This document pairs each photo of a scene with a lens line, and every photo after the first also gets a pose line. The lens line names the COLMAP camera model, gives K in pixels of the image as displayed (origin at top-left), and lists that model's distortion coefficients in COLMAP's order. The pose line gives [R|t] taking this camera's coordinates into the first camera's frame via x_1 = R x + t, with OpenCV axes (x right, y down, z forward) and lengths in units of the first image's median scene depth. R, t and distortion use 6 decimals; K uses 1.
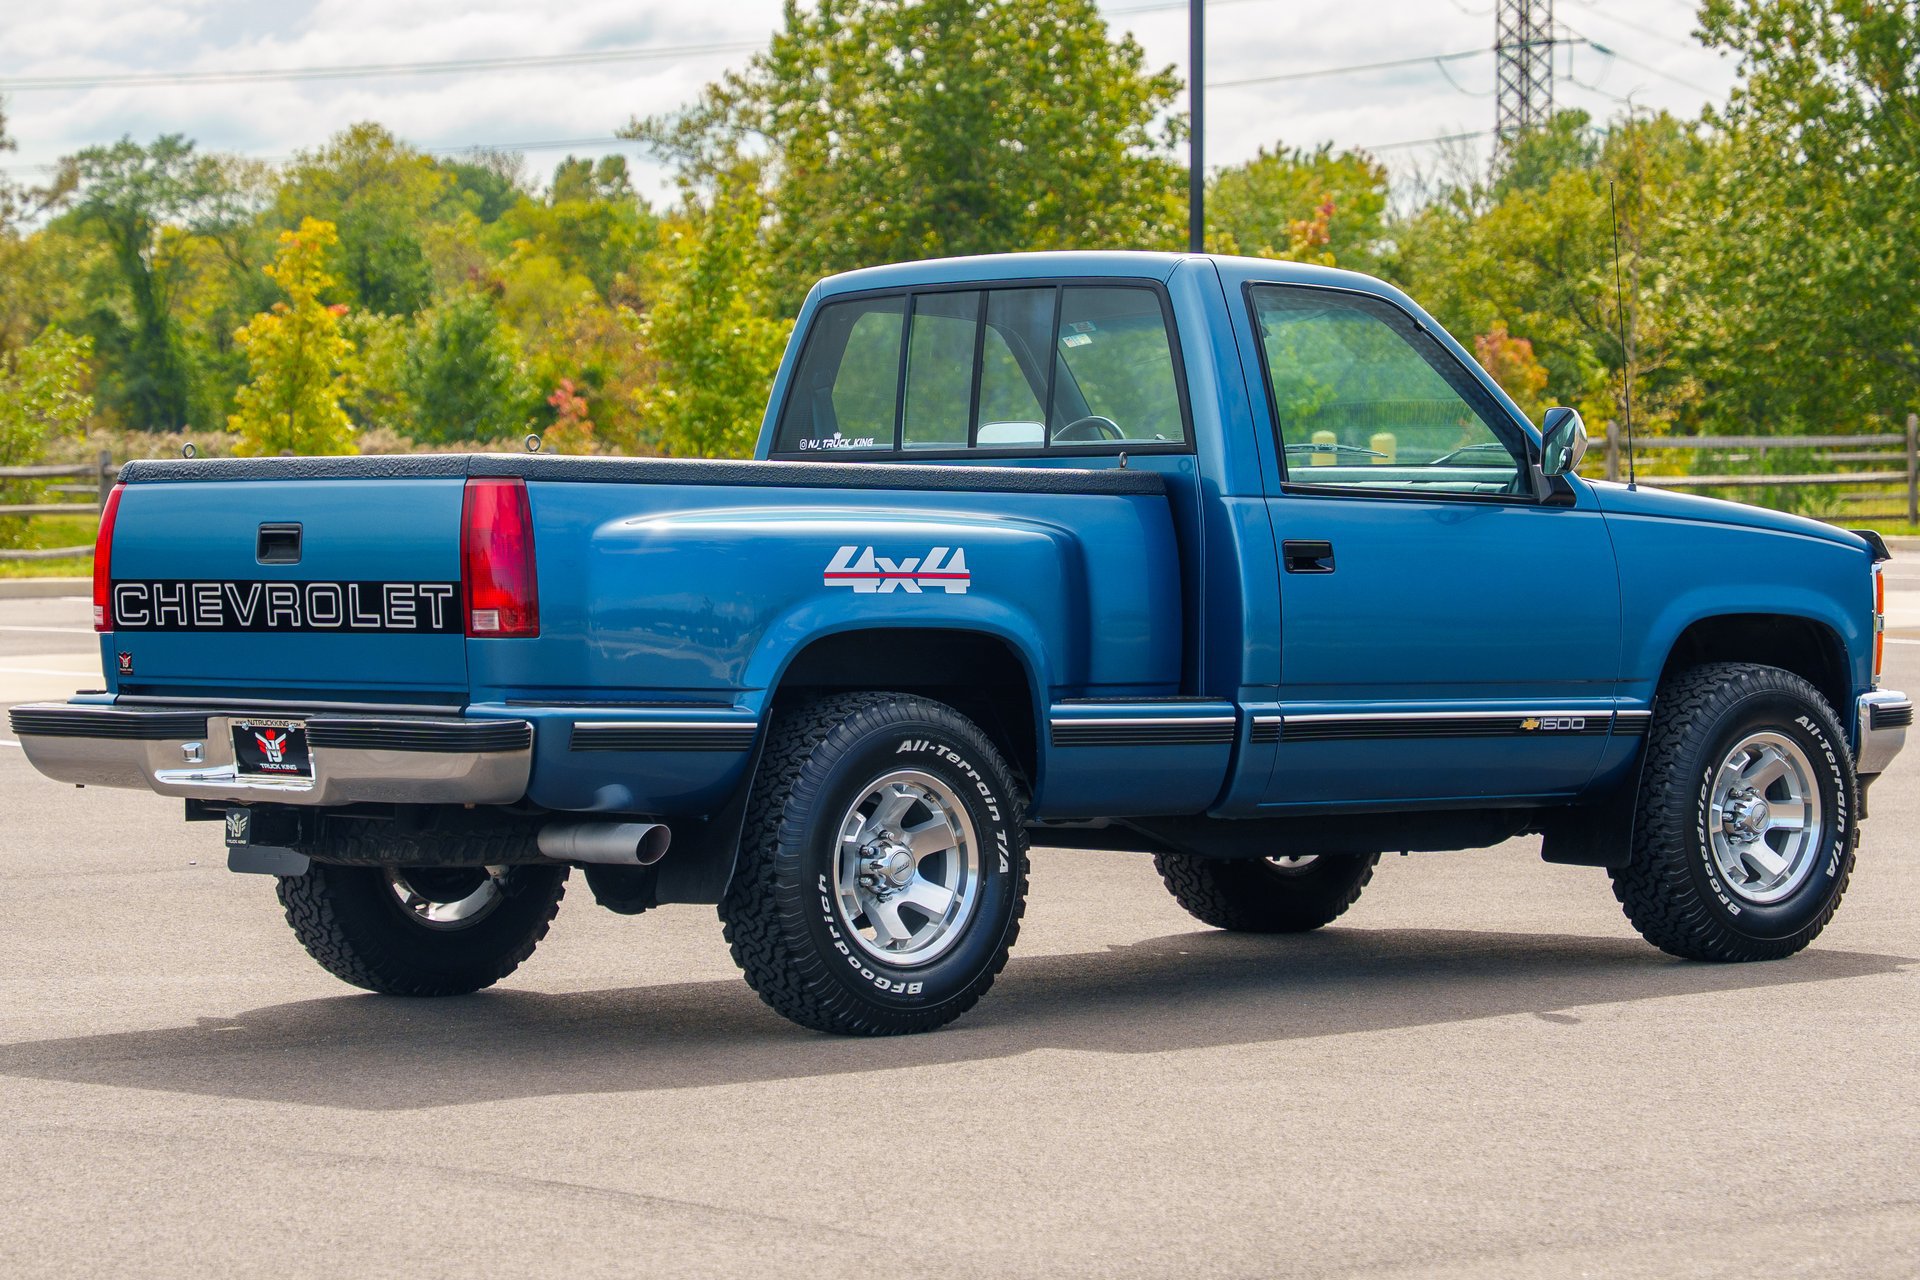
lens RADIAL K [[5931.1, 0, 916.3], [0, 5931.1, 650.8], [0, 0, 1]] dist [0.365436, 0.000000]
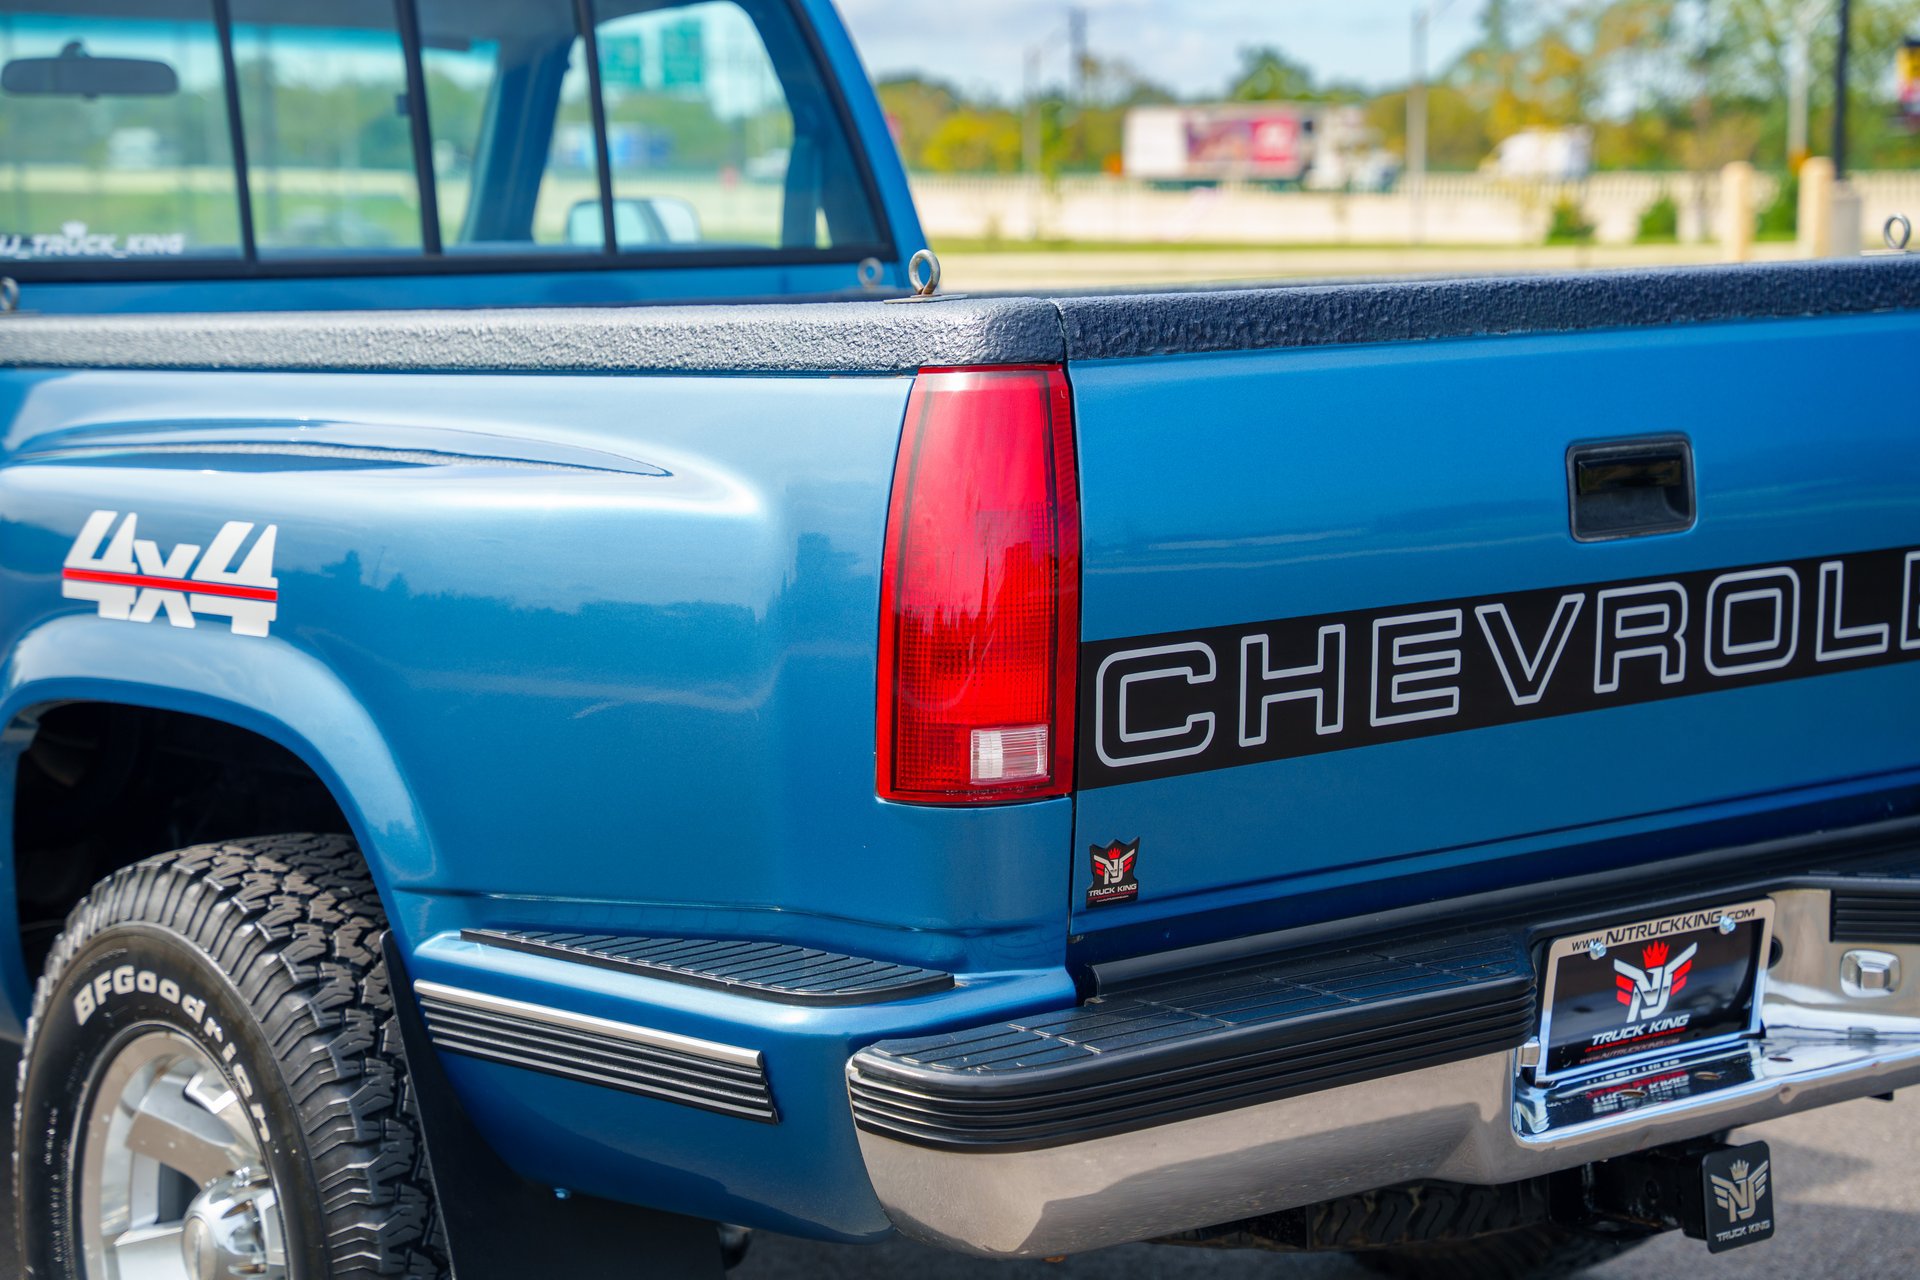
lens RADIAL K [[3676.1, 0, 984.1], [0, 3676.1, 643.4], [0, 0, 1]] dist [0.315544, 0.000000]
pose [[0.040975, -0.109584, 0.993133, -0.357257], [0.043842, 0.993207, 0.107784, -0.036281], [-0.998198, 0.039124, 0.045501, 1.021378]]
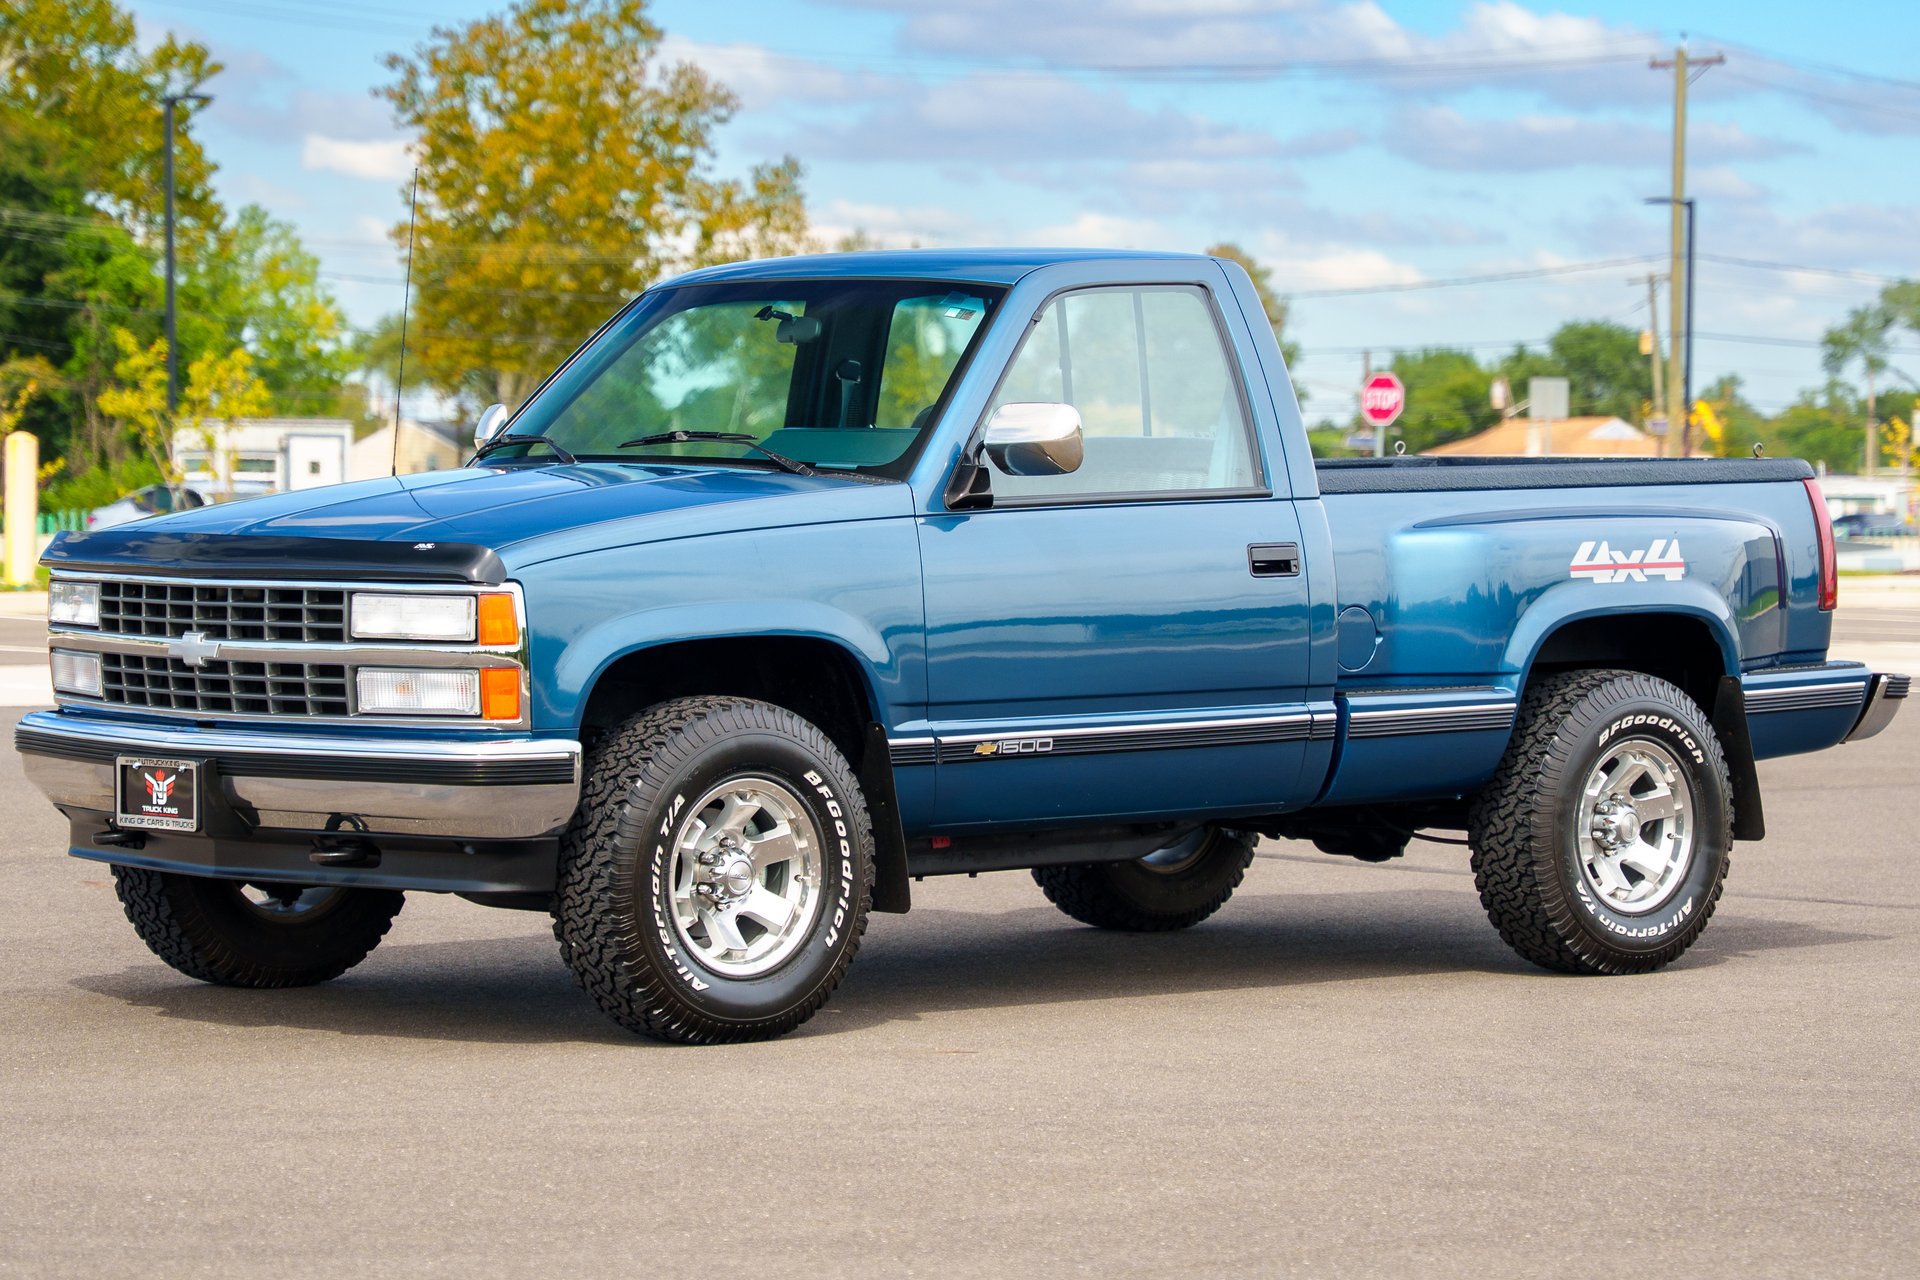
lens RADIAL K [[6345.9, 0, 929.5], [0, 6345.9, 661.0], [0, 0, 1]] dist [0.391060, 0.000000]
pose [[-0.999896, 0.002188, -0.014251, 0.056599], [0.001355, 0.998305, 0.058176, -0.065823], [0.014354, 0.058151, -0.998205, 2.281017]]
